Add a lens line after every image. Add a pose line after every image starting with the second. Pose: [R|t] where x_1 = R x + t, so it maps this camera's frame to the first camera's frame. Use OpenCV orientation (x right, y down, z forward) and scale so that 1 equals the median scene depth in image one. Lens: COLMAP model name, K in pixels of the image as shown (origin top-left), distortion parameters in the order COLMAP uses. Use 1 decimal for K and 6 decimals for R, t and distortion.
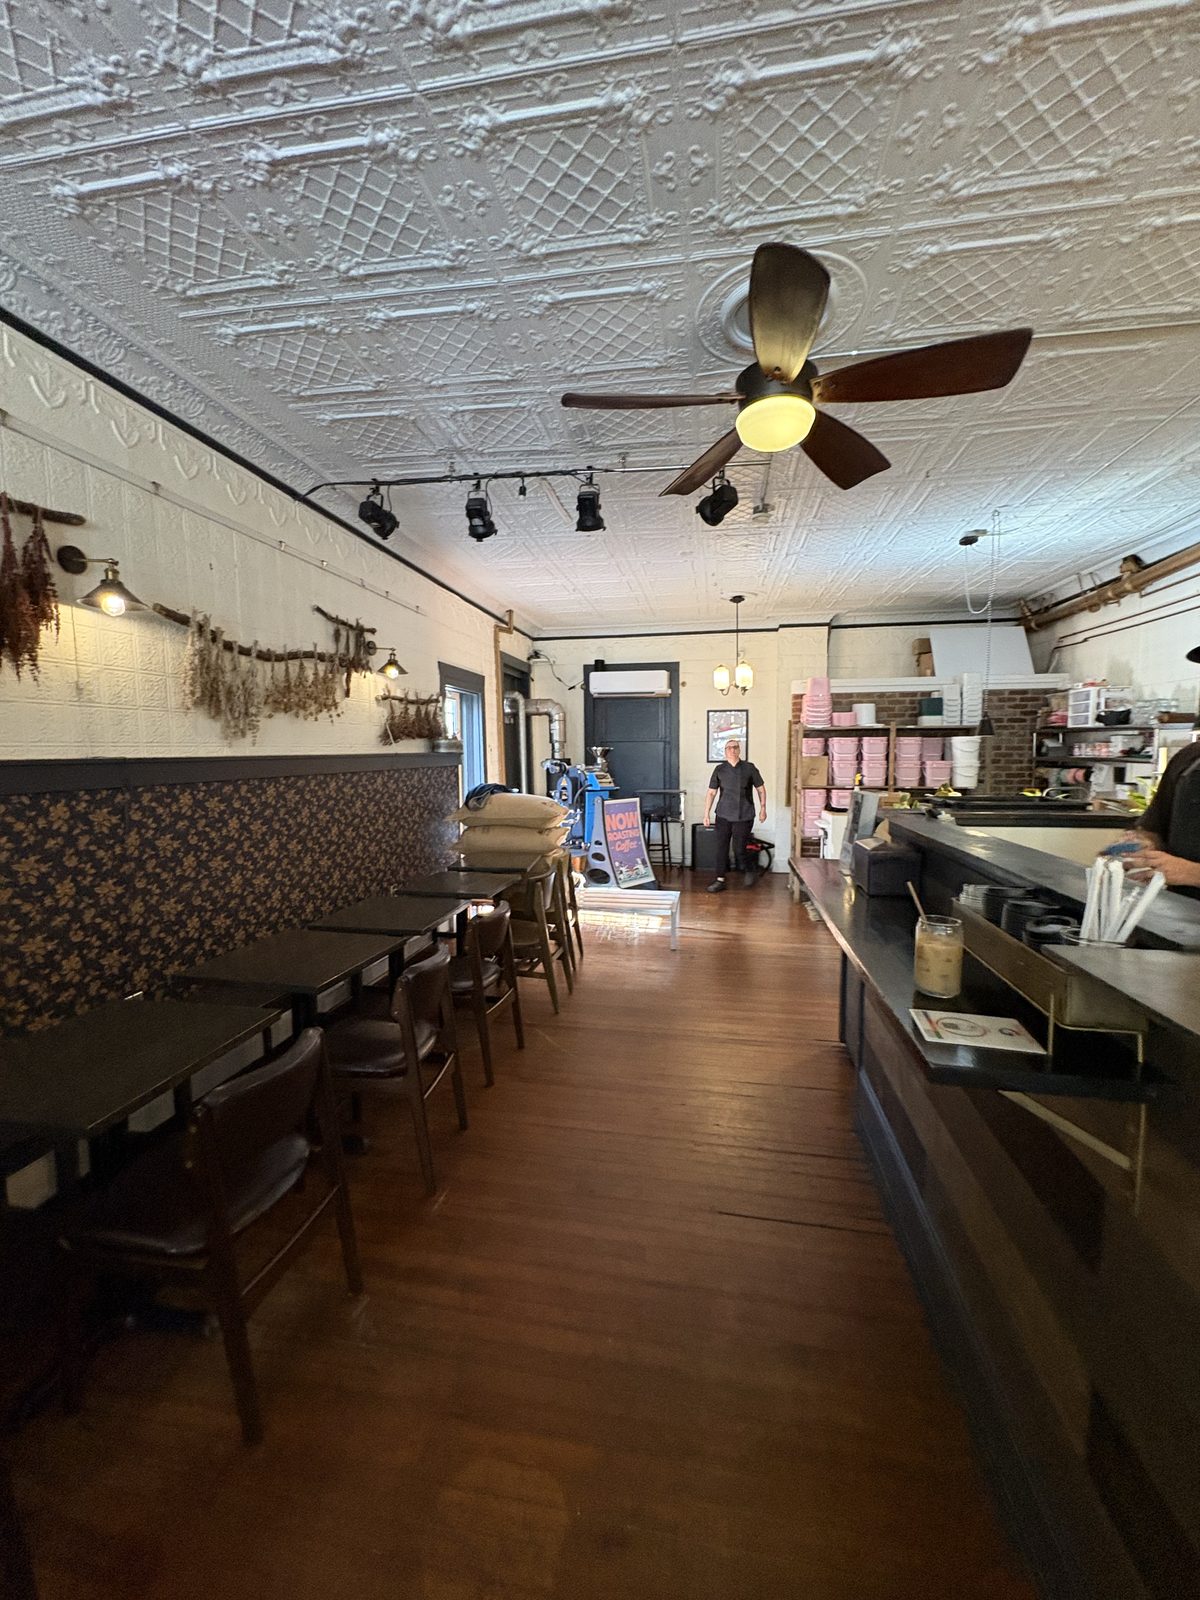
lens RADIAL K [[643.1, 0, 602.9], [0, 643.1, 802.7], [0, 0, 1]] dist [0.003715, -0.000998]
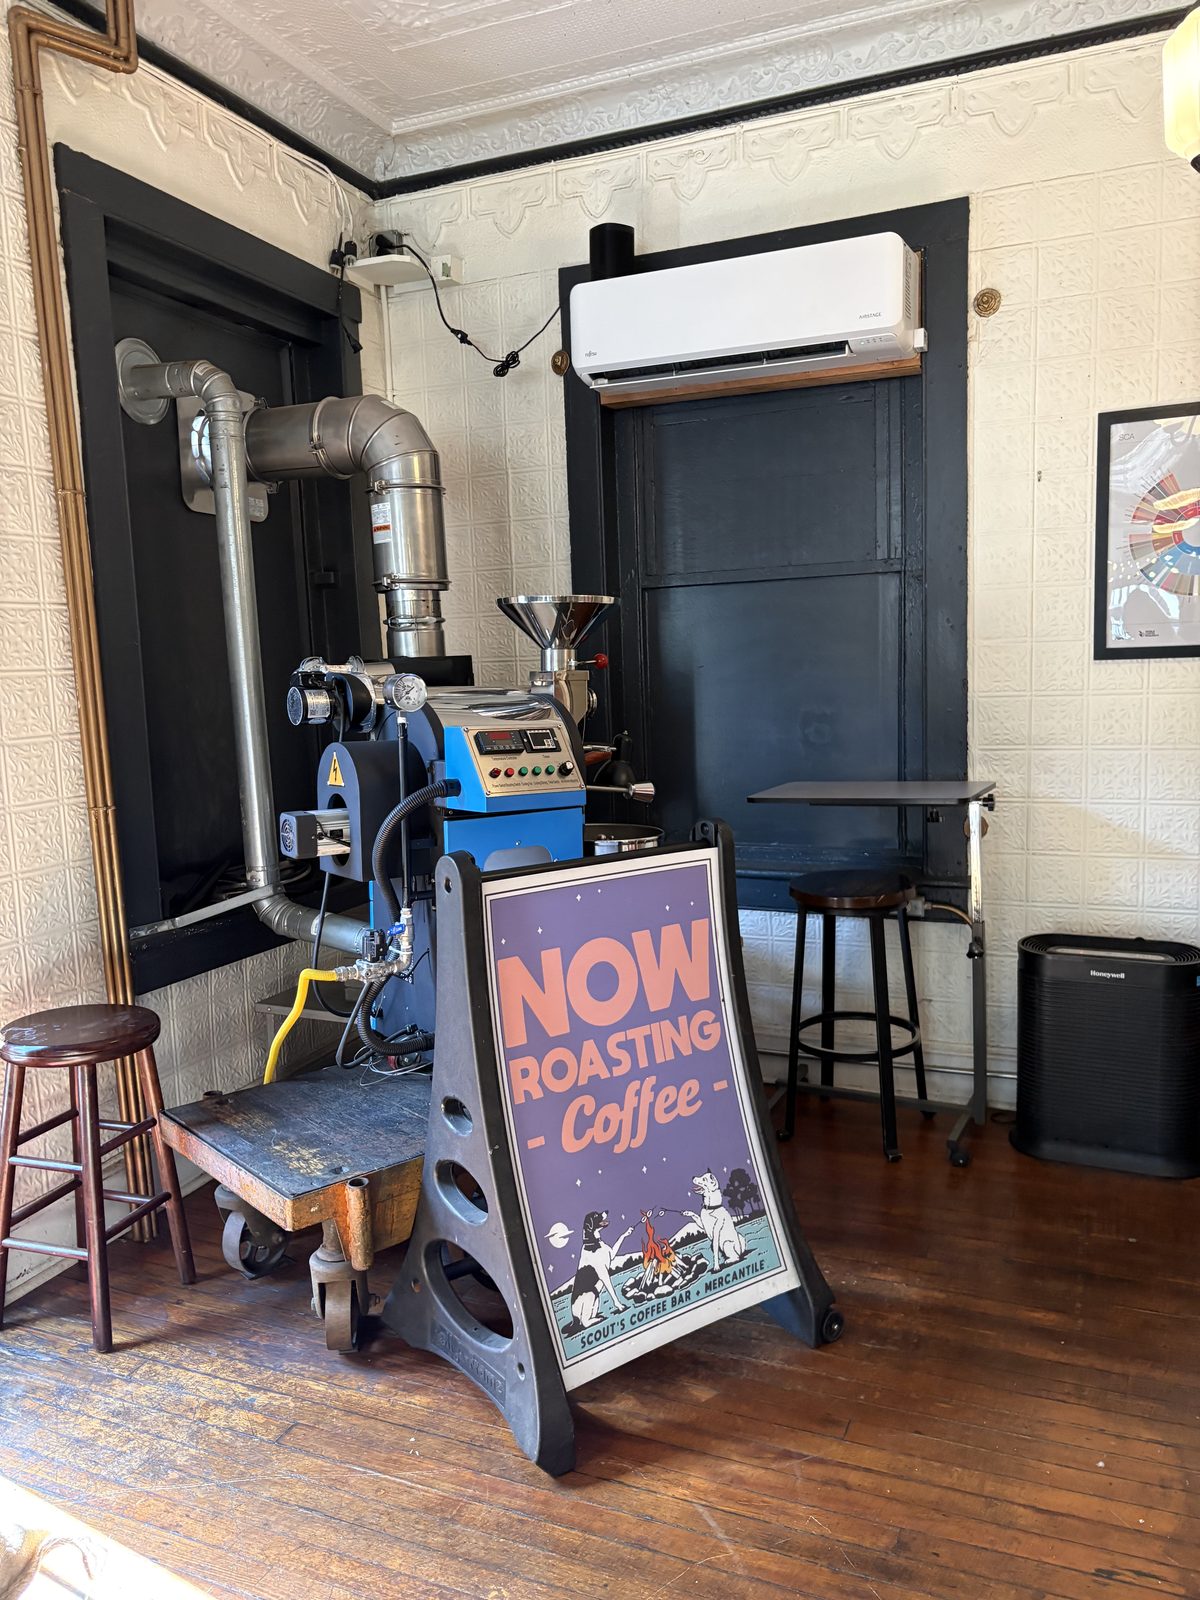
lens RADIAL K [[1176.2, 0, 599.6], [0, 1176.2, 800.1], [0, 0, 1]] dist [0.003685, -0.001315]
pose [[0.974050, 0.002799, -0.226315, 0.088945], [0.007552, 0.998965, 0.044856, -0.033123], [0.226206, -0.045401, 0.973021, 0.577690]]
